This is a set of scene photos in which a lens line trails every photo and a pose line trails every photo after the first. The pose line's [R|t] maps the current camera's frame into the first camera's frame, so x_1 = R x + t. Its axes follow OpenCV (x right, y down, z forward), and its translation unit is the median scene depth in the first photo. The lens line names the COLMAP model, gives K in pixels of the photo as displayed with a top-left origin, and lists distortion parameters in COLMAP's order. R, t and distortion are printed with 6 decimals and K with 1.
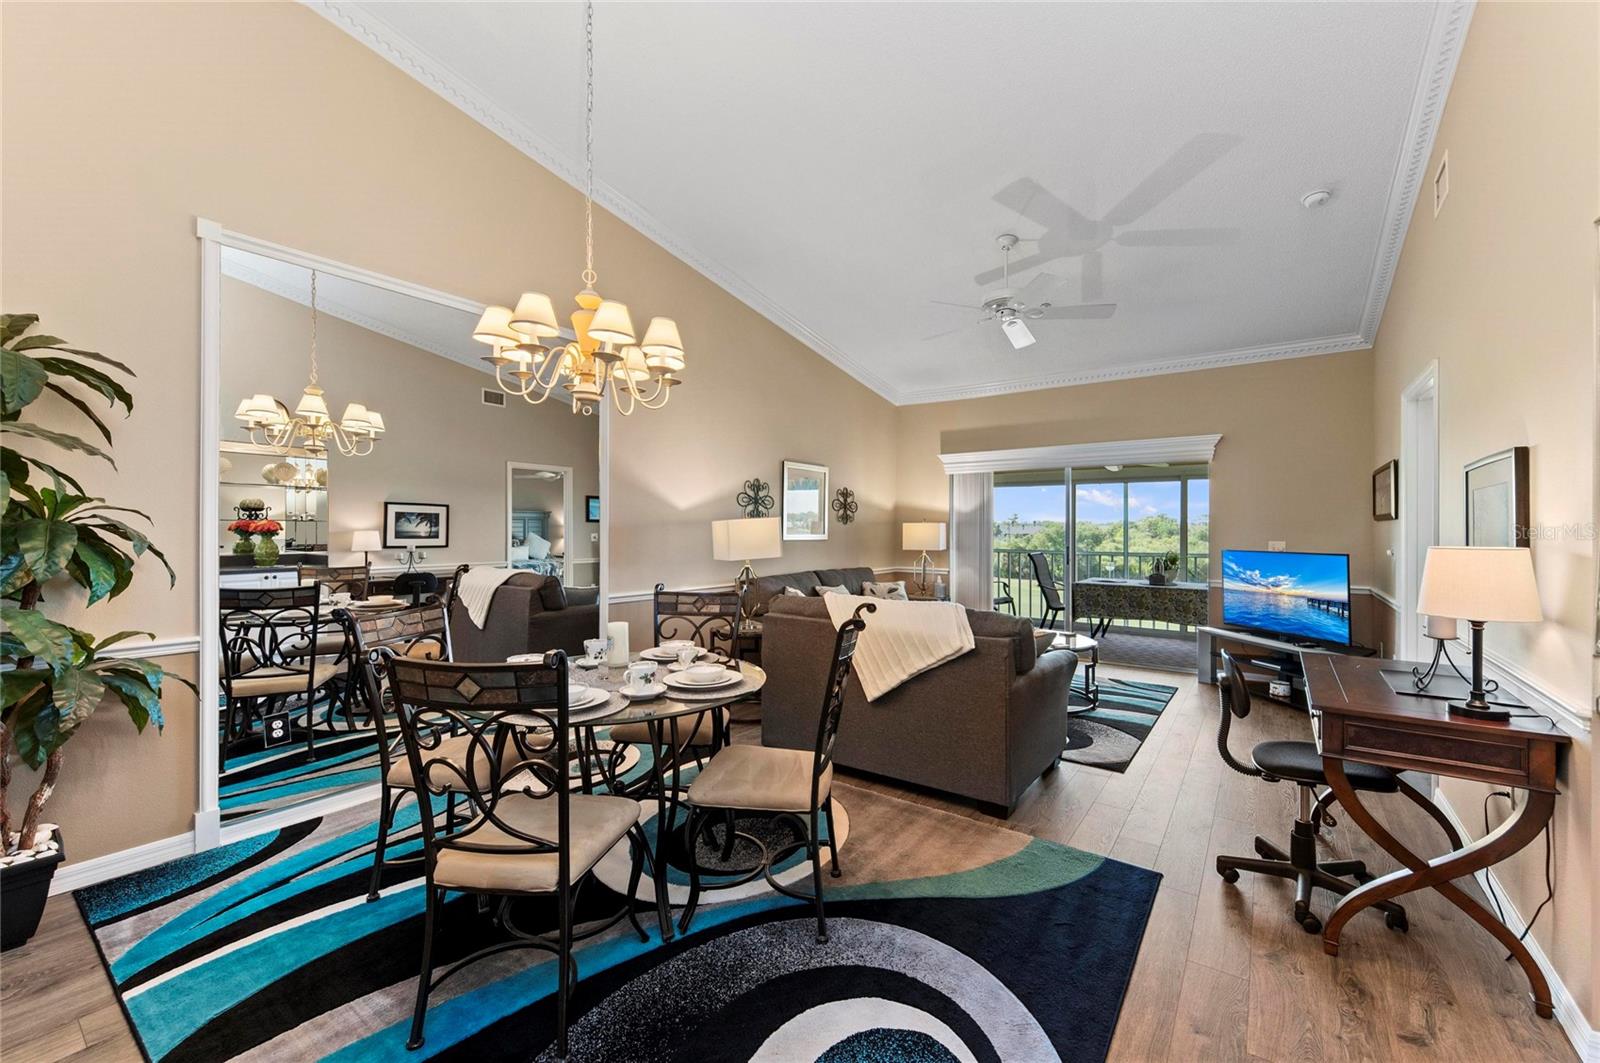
lens RADIAL K [[641.5, 0, 809.6], [0, 641.5, 533.2], [0, 0, 1]] dist [0.011180, -0.000085]
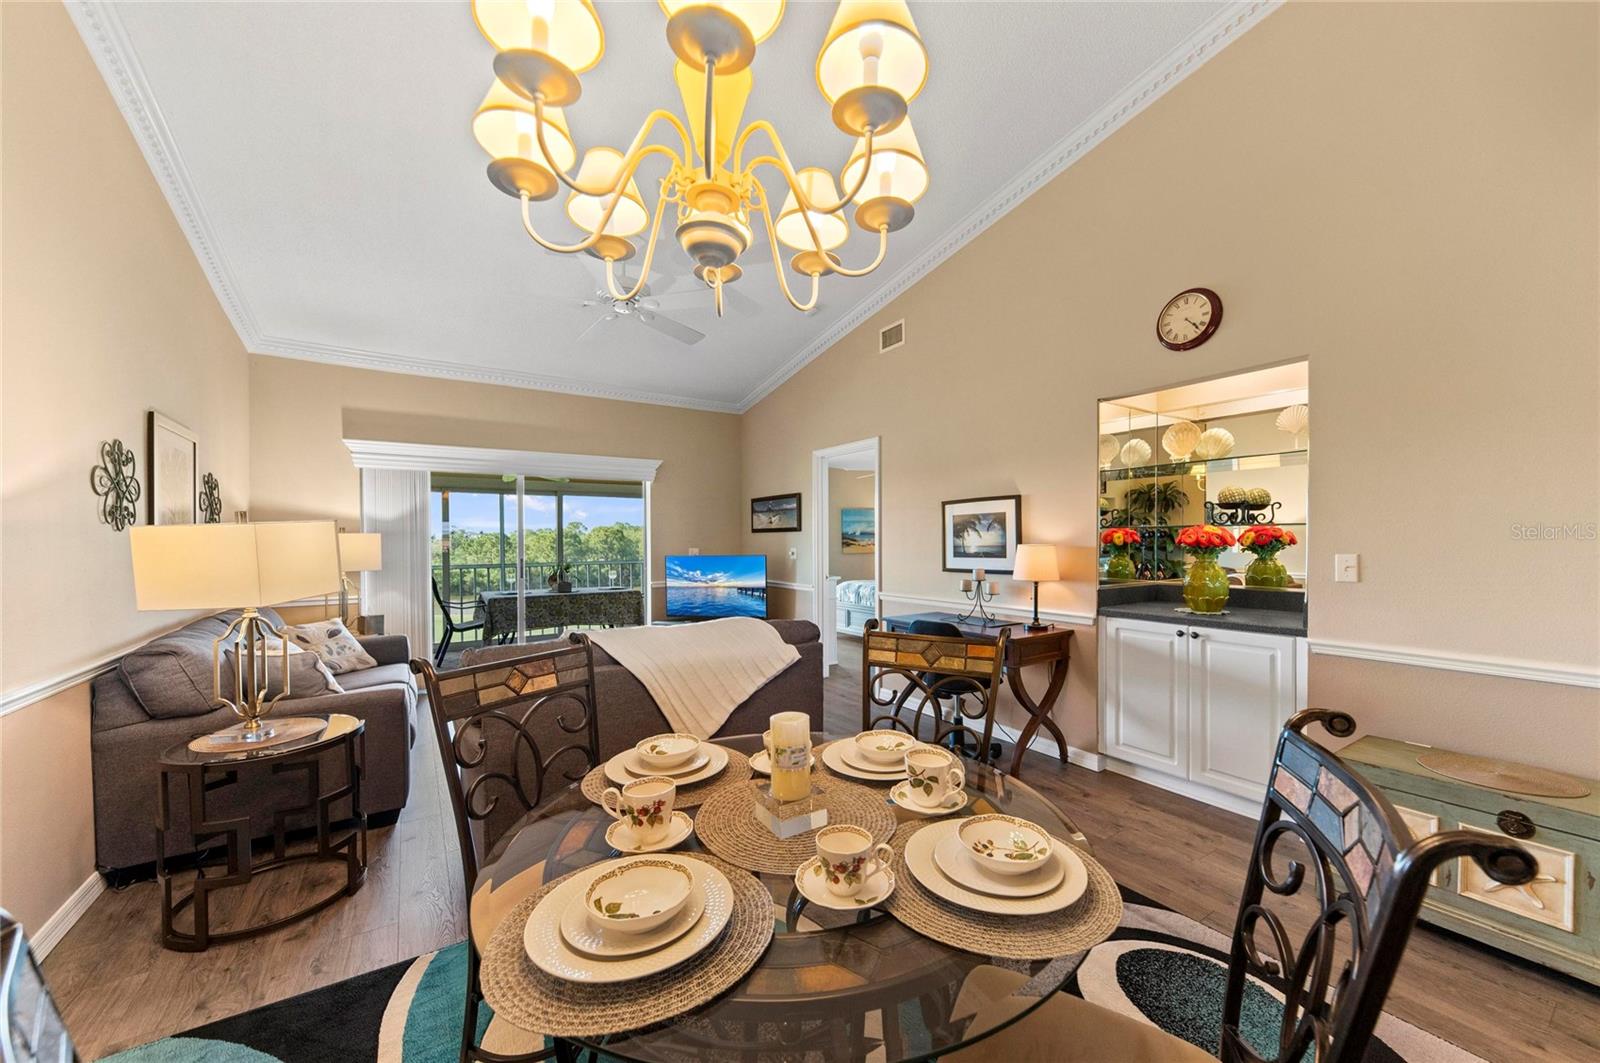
lens RADIAL K [[598.3, 0, 819.9], [0, 598.3, 543.0], [0, 0, 1]] dist [0.000488, 0.000036]
pose [[0.340544, -0.013661, 0.940129, -0.386130], [0.012065, 0.999876, 0.010159, -0.007174], [-0.940151, 0.007883, 0.340667, 0.393958]]
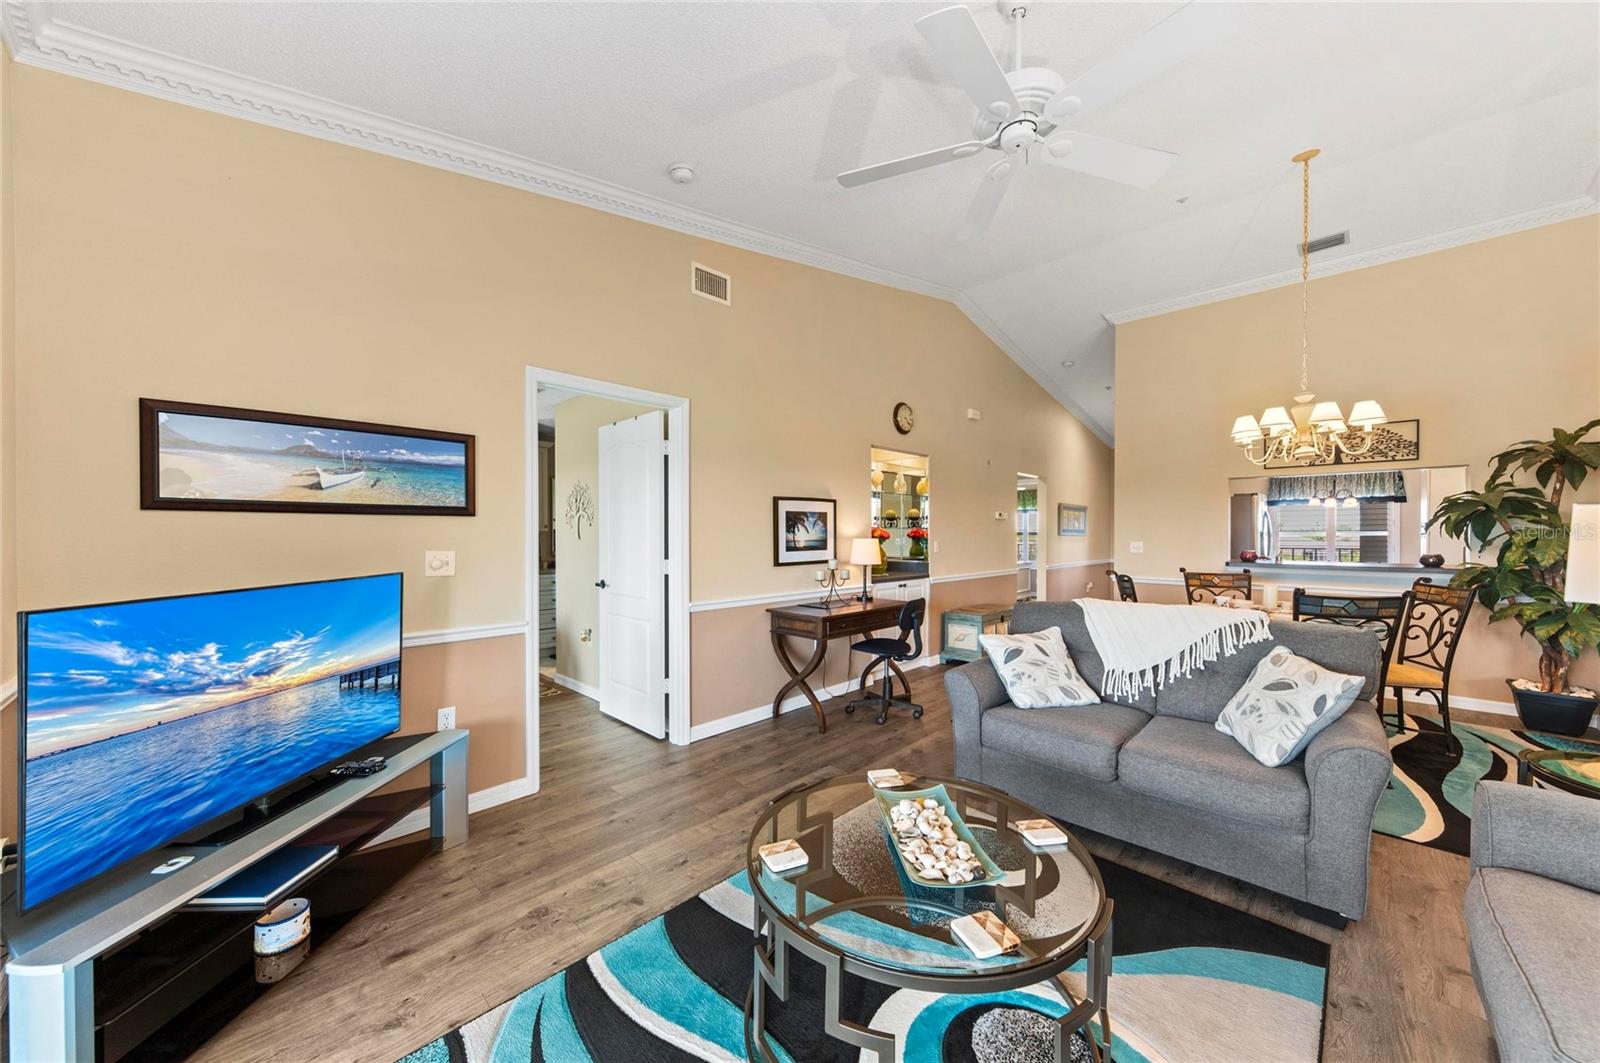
lens RADIAL K [[557.0, 0, 800.6], [0, 557.0, 536.8], [0, 0, 1]] dist [0.001295, -0.002270]
pose [[-0.988588, -0.011311, 0.150219, 0.373380], [-0.009444, 0.999869, 0.013135, -0.008861], [-0.150347, 0.011566, -0.988566, 1.364605]]
